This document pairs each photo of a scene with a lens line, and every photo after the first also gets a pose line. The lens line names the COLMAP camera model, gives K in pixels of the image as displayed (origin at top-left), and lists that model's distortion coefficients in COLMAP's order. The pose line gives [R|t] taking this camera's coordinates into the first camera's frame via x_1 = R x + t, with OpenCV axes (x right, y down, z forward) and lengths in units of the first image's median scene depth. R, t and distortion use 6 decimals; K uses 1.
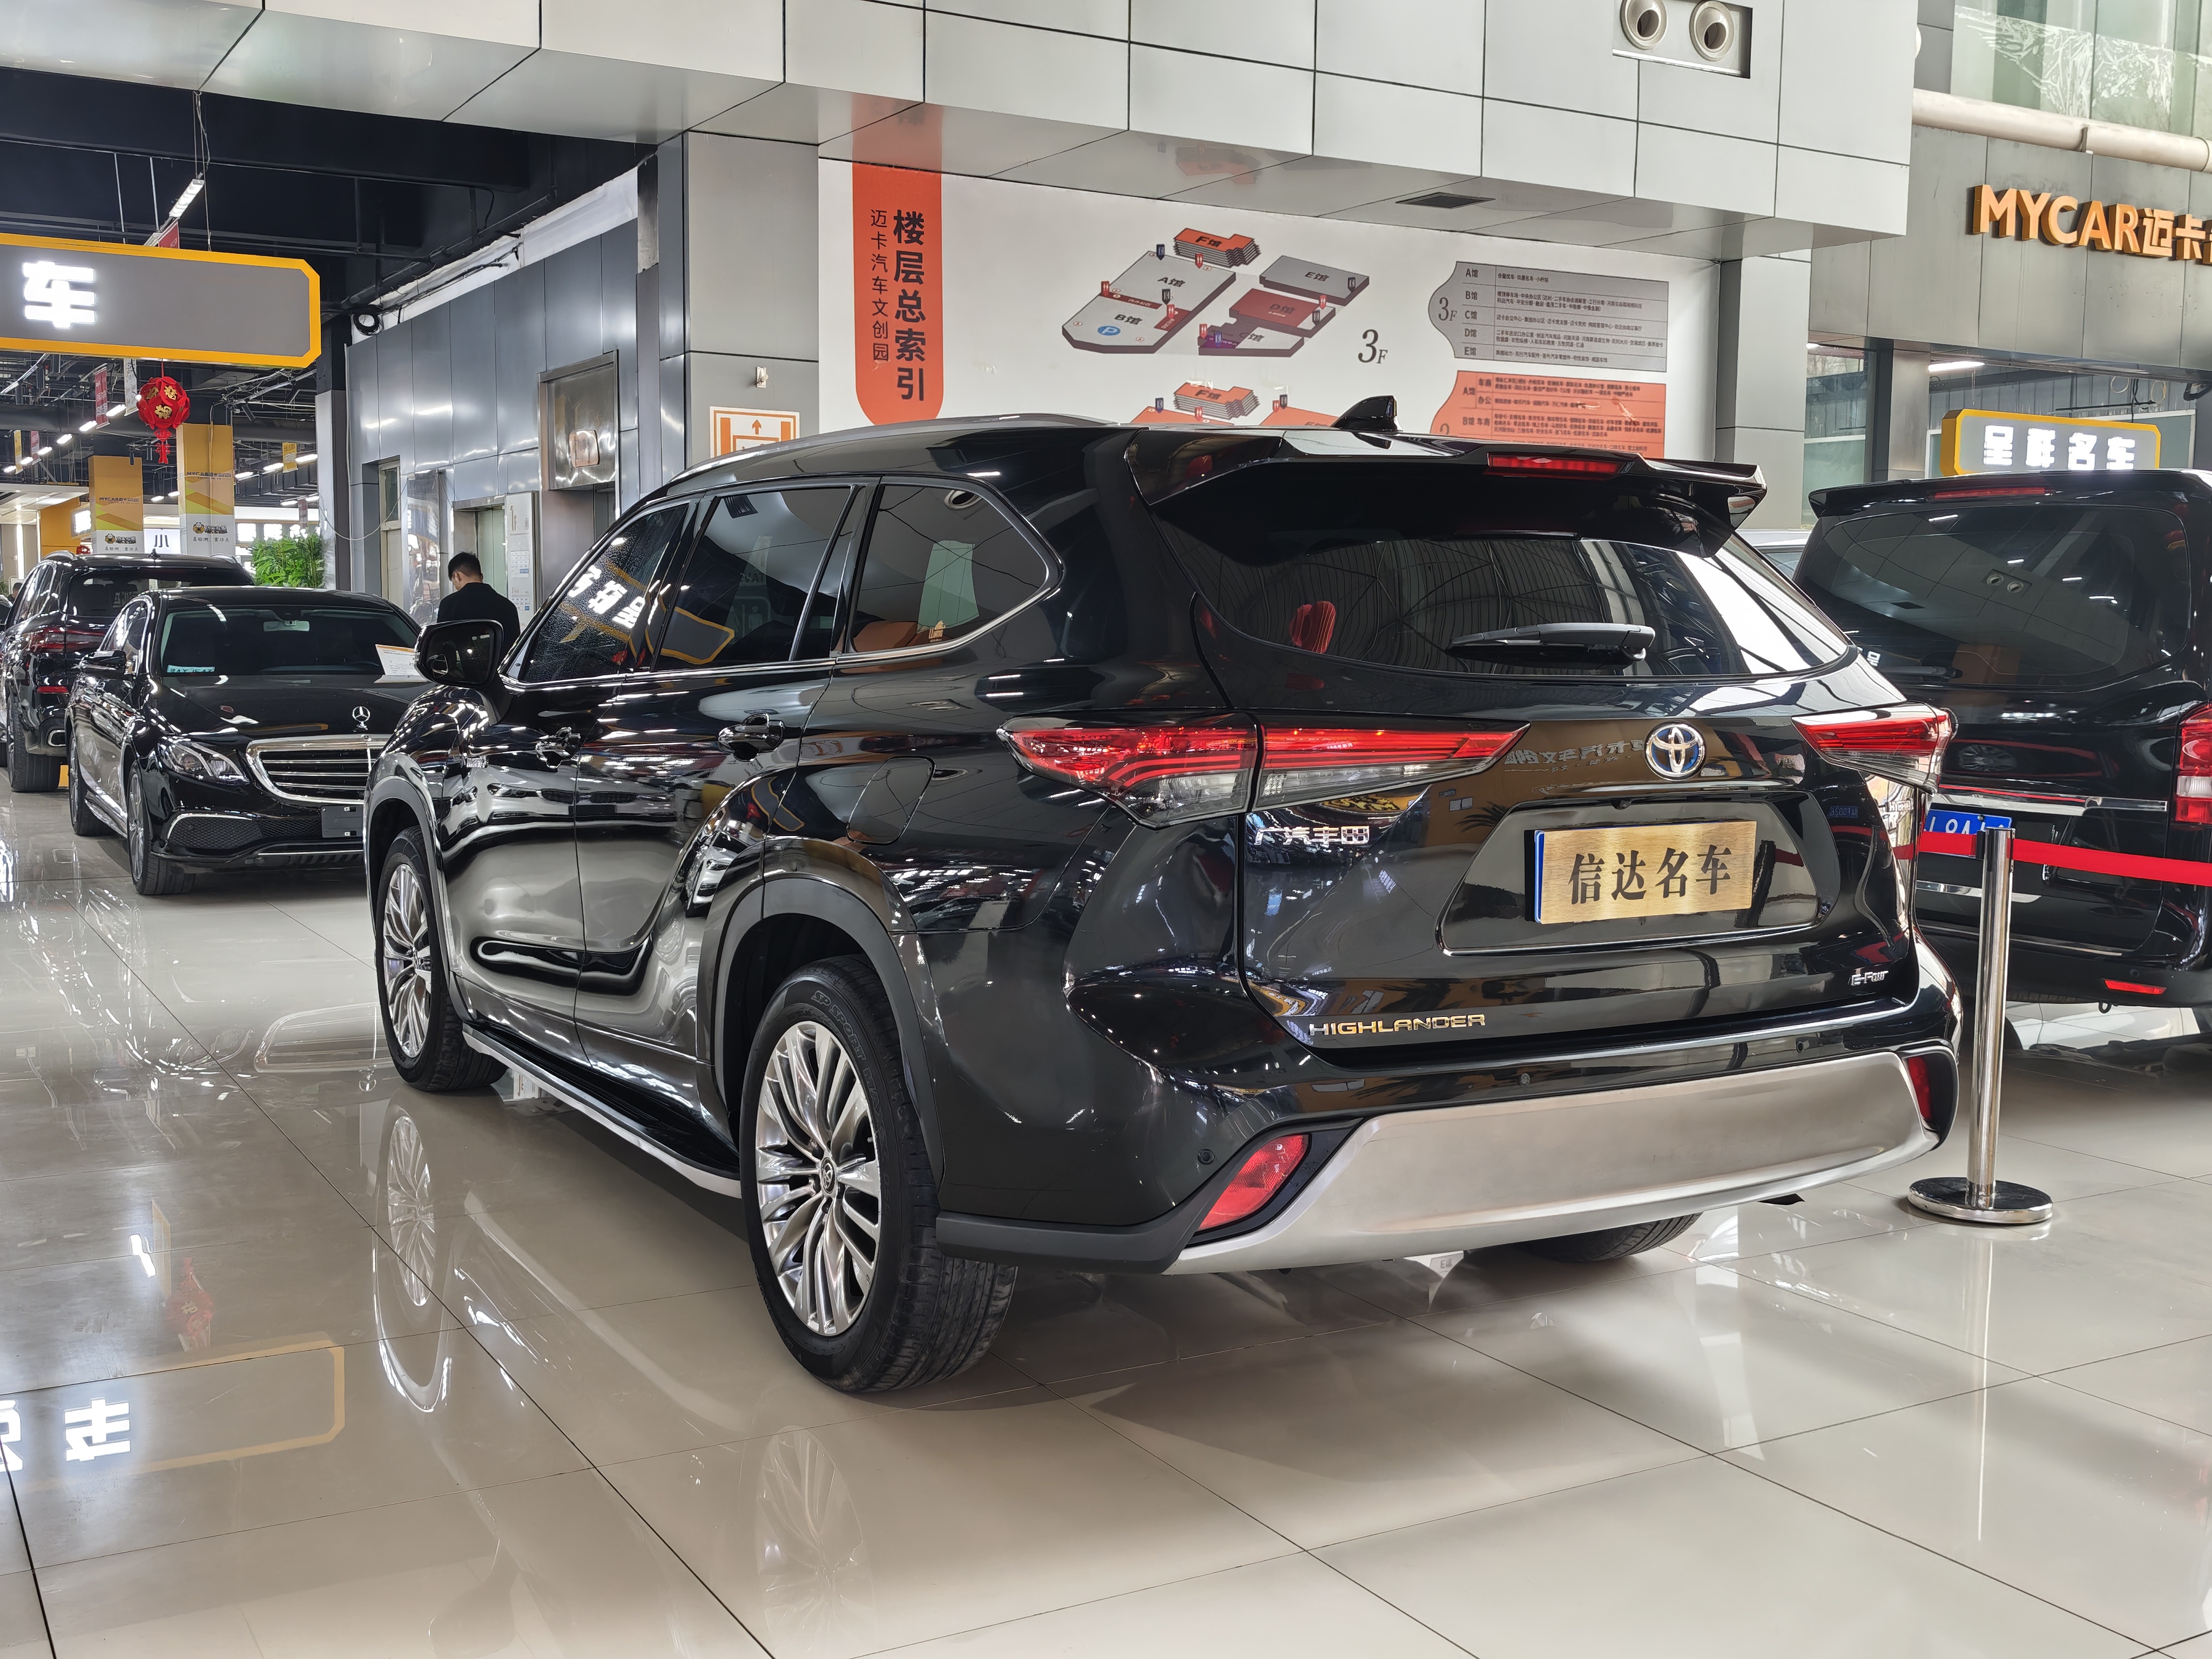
lens RADIAL K [[2248.3, 0, 1111.8], [0, 2248.3, 837.5], [0, 0, 1]] dist [0.102950, -0.229443]
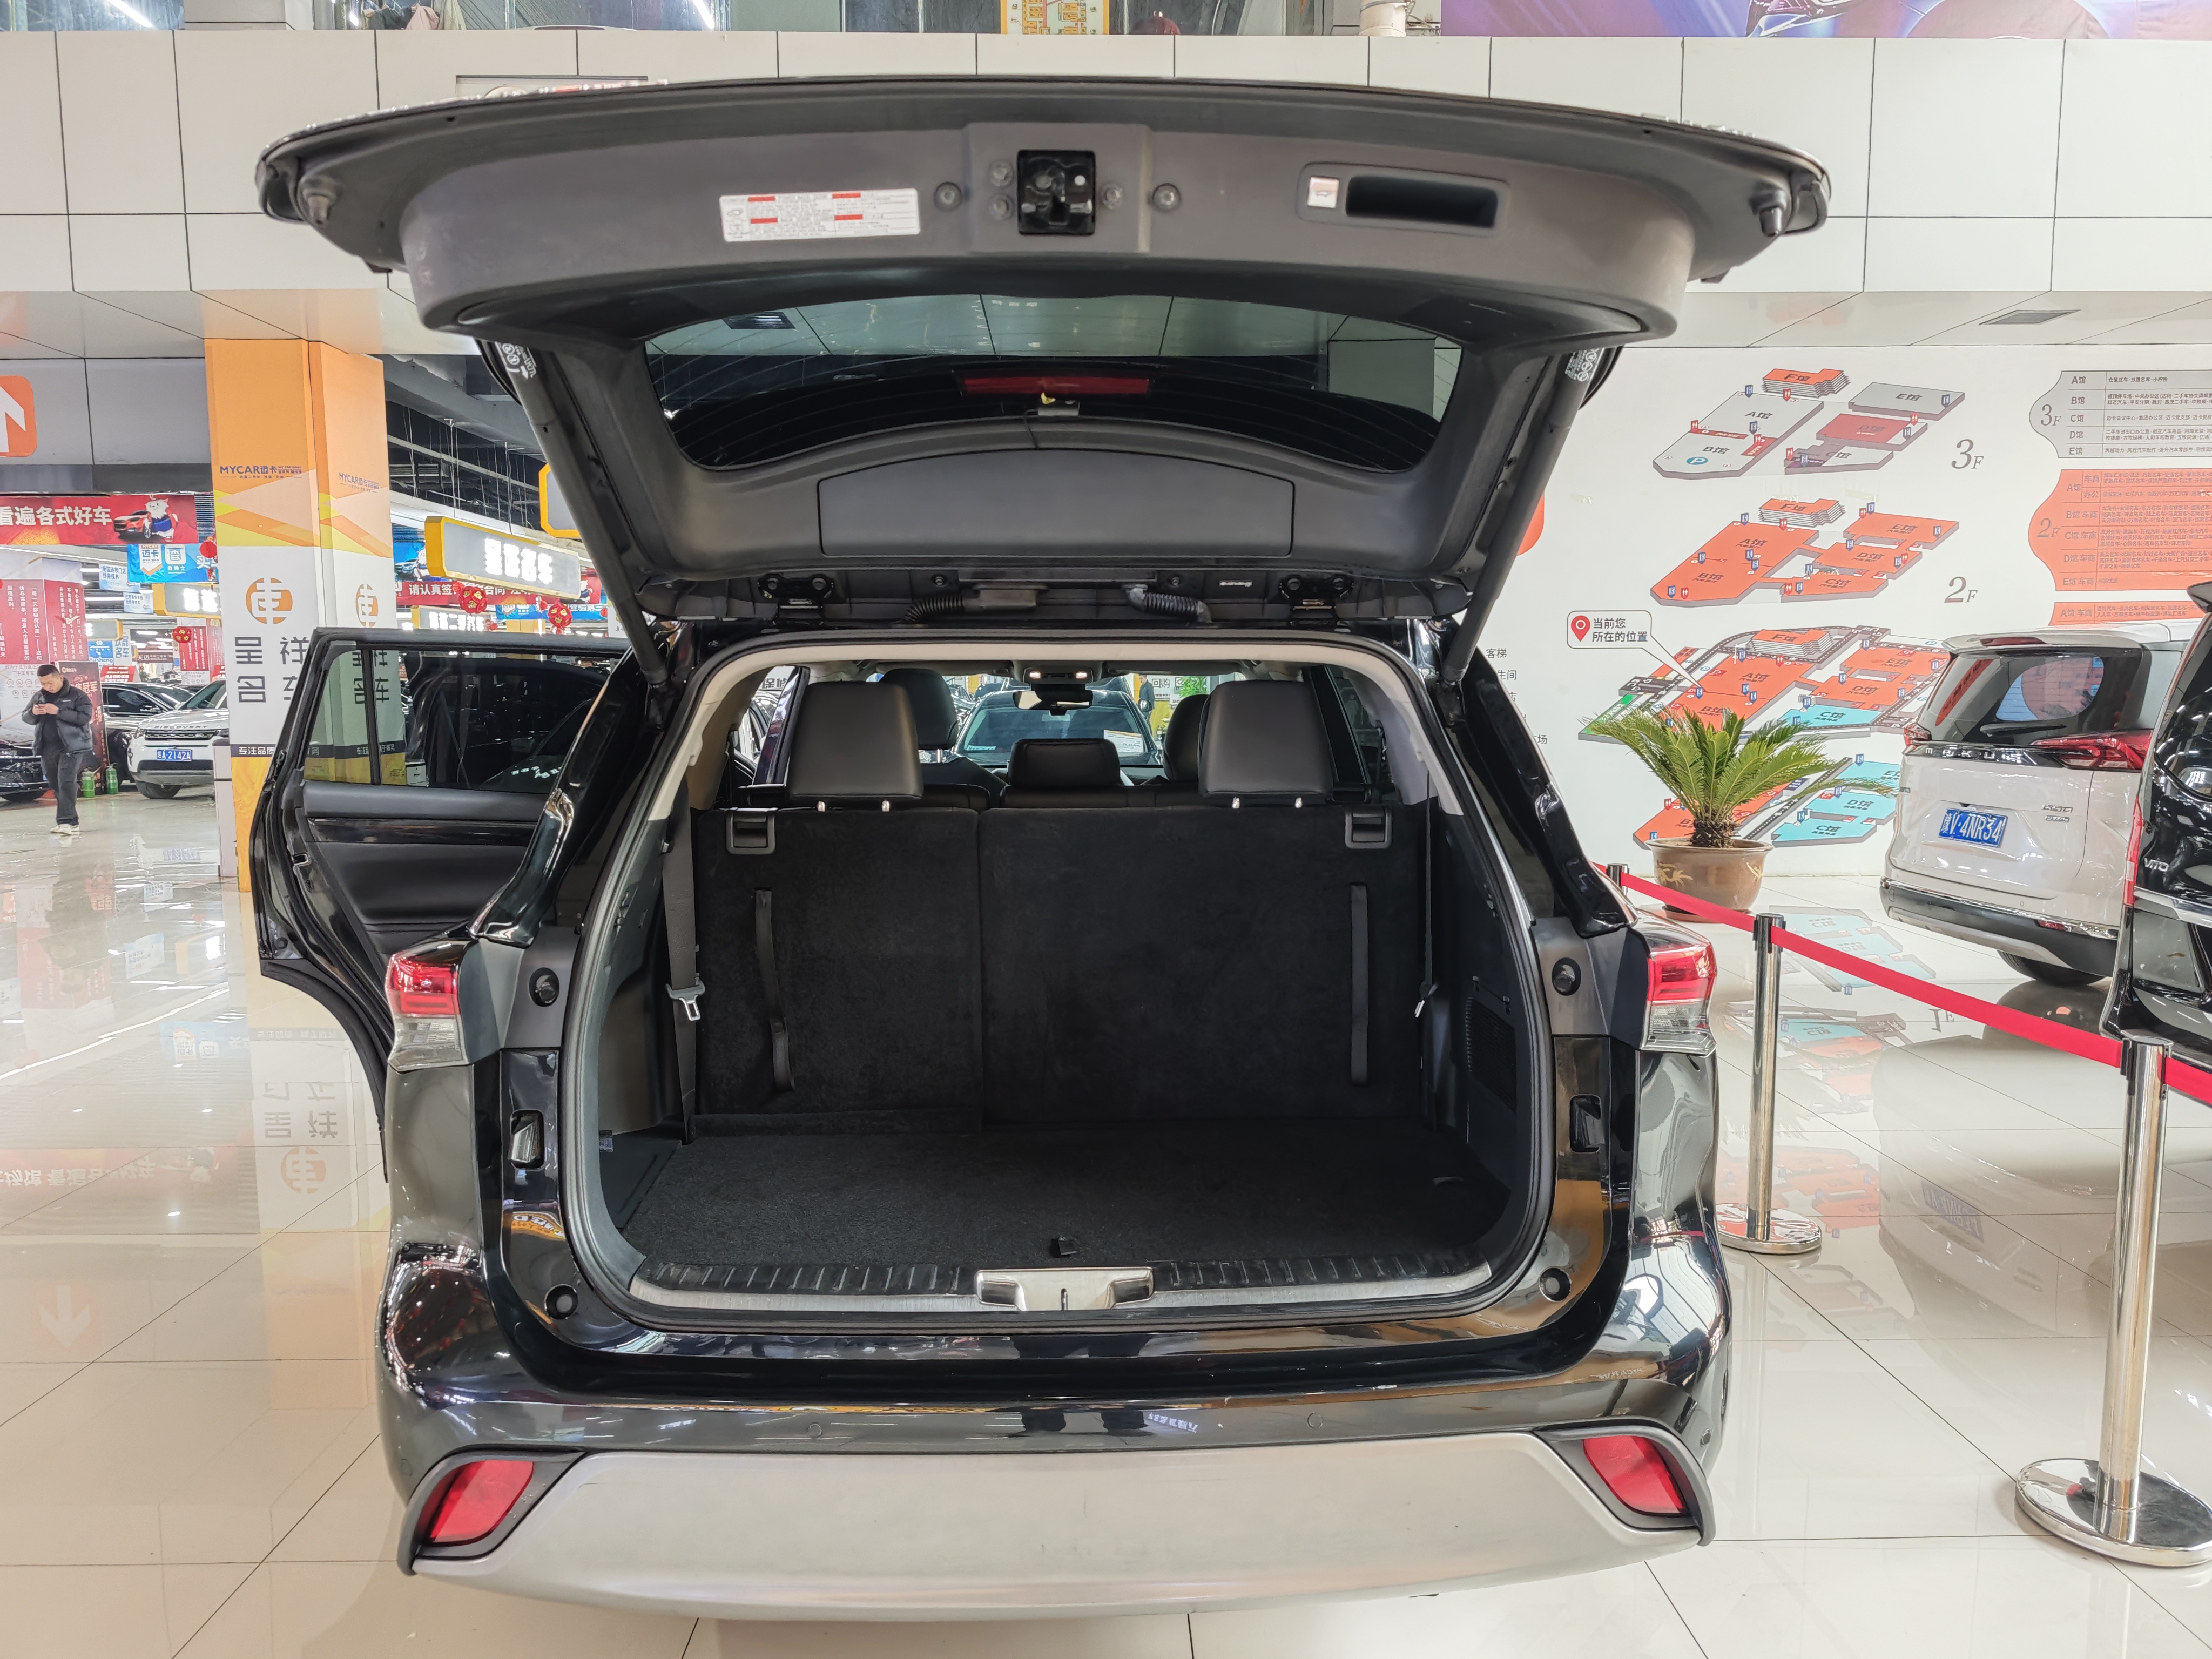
lens RADIAL K [[1515.9, 0, 1106.0], [0, 1515.9, 829.5], [0, 0, 1]] dist [0.039786, -0.044691]
pose [[0.875820, 0.033706, -0.481460, 0.127495], [-0.033311, 0.999401, 0.009372, -0.026384], [0.481487, 0.007830, 0.876418, 0.144612]]
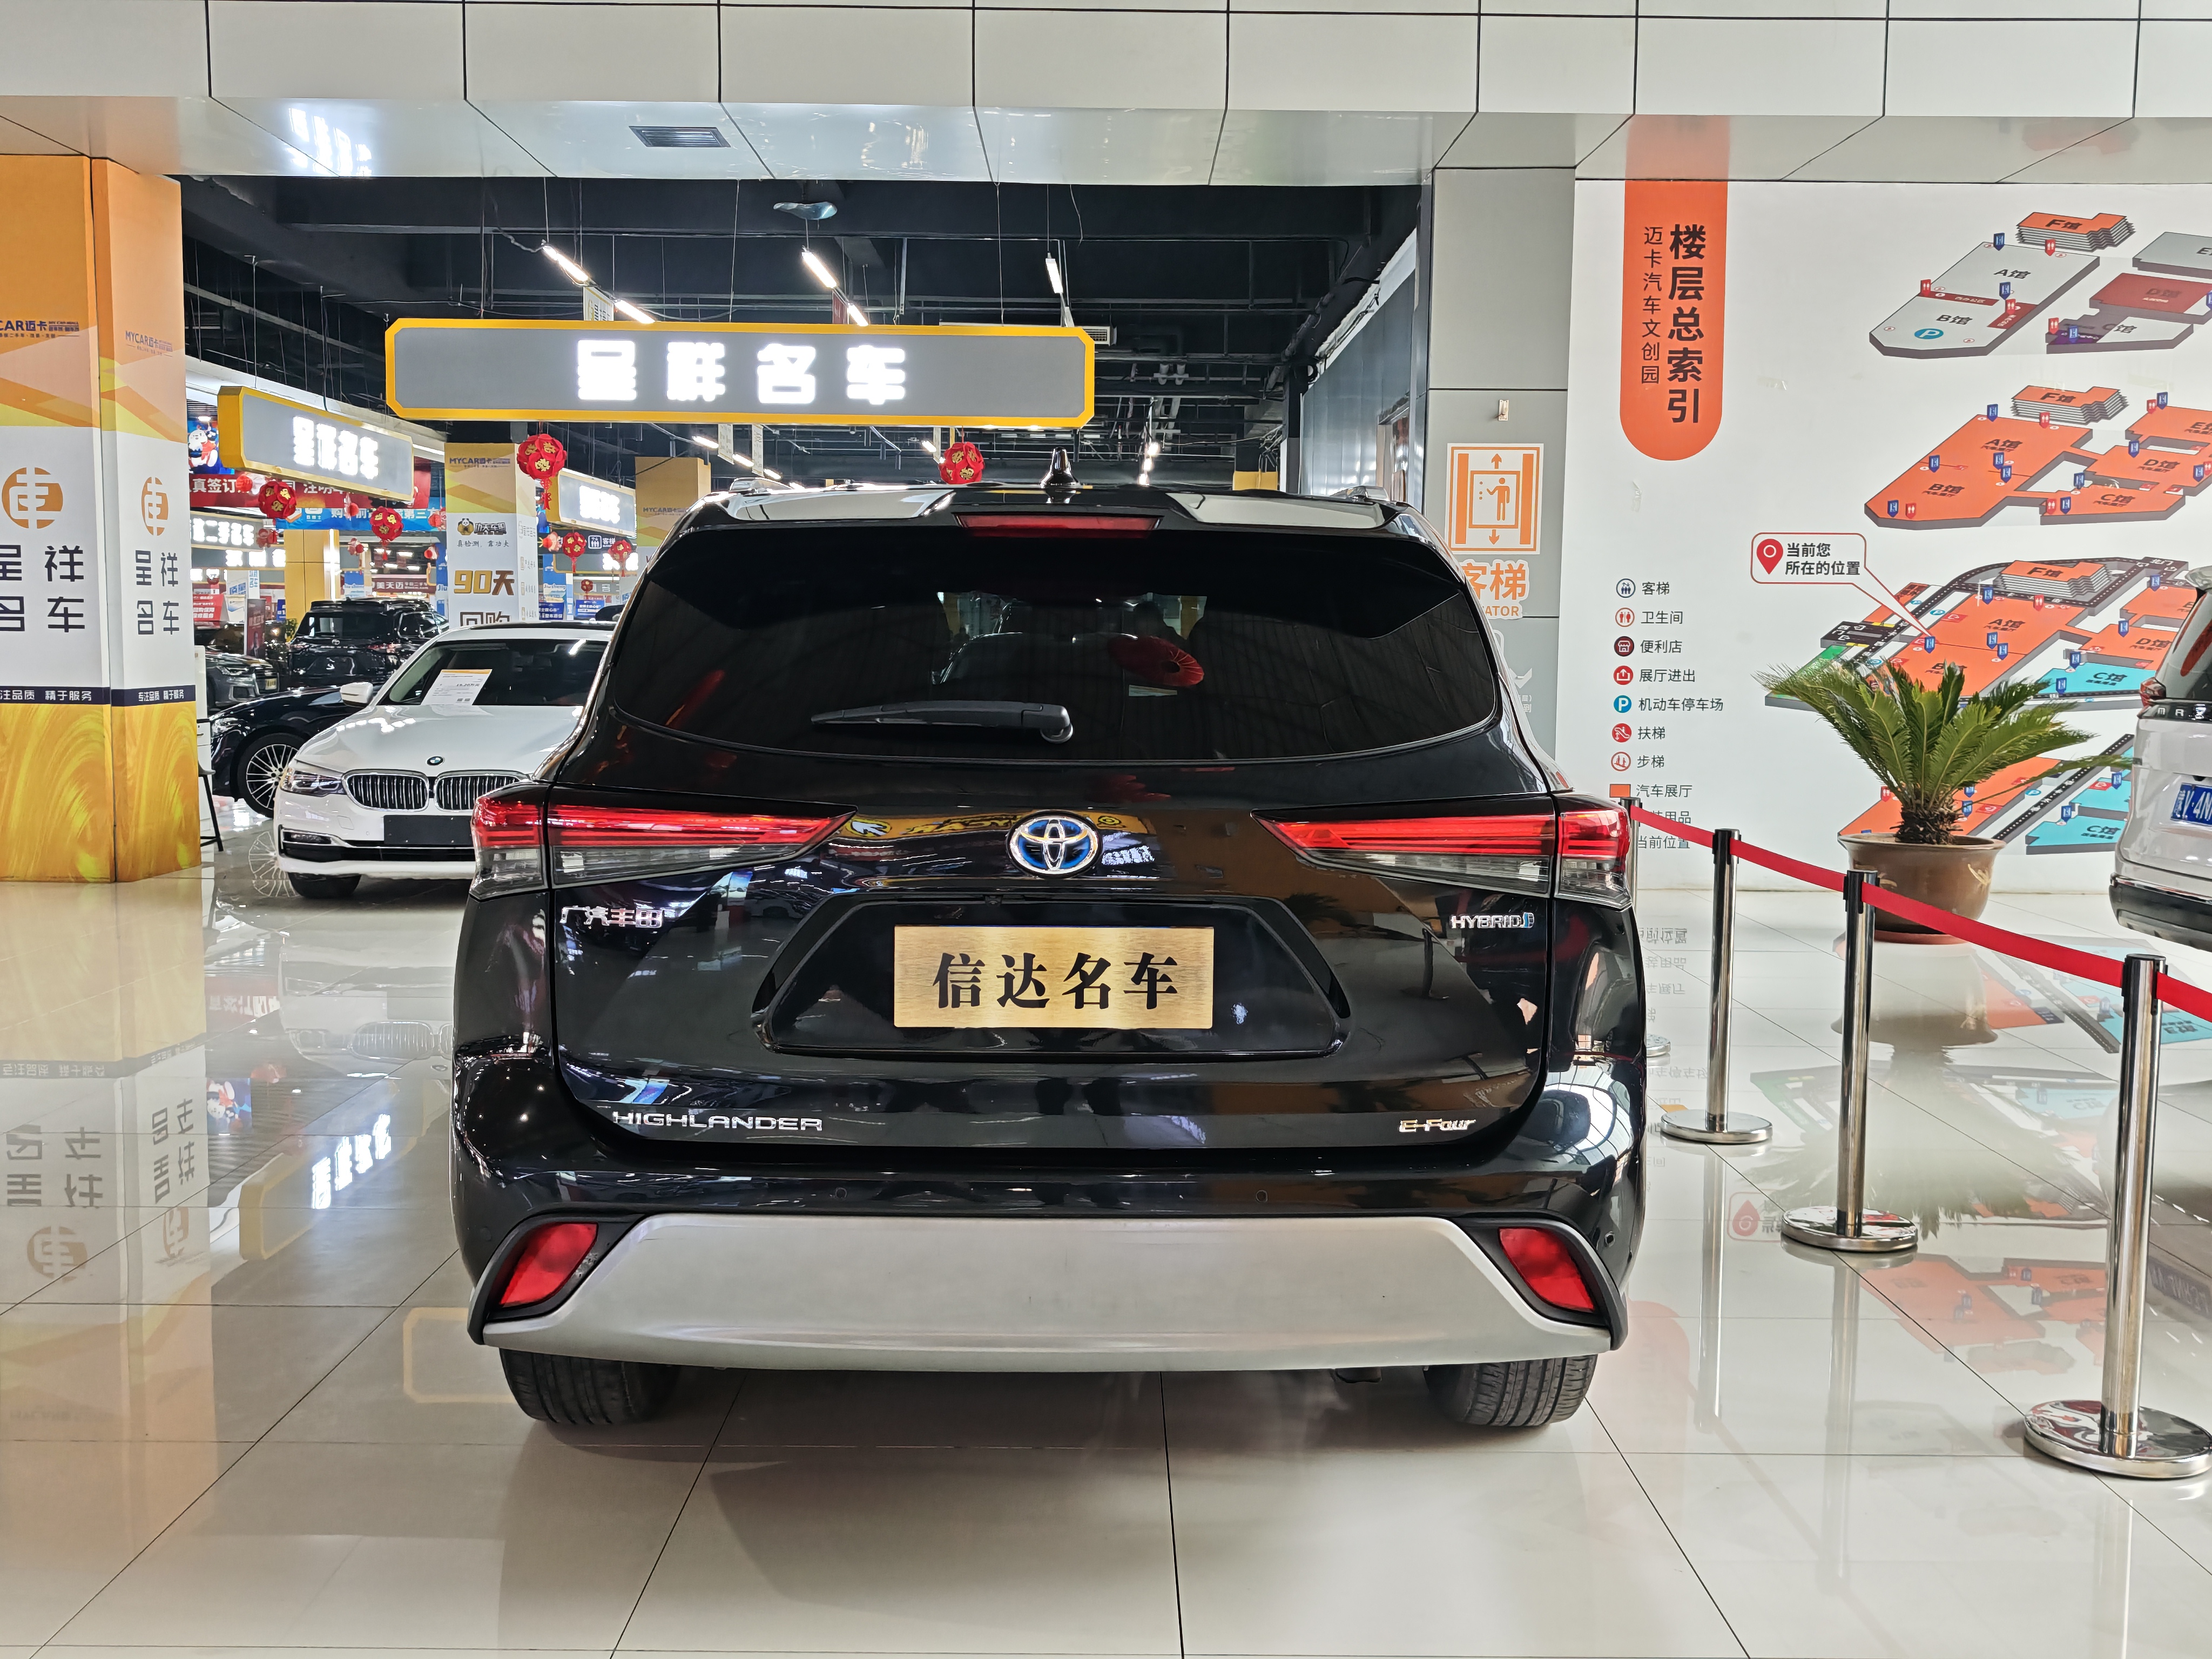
lens RADIAL K [[2248.3, 0, 1111.8], [0, 2248.3, 837.5], [0, 0, 1]] dist [0.102950, -0.229443]
pose [[0.868697, 0.042600, -0.493508, 0.180375], [-0.047631, 0.998862, 0.002380, -0.011364], [0.493048, 0.021439, 0.869738, 0.060736]]
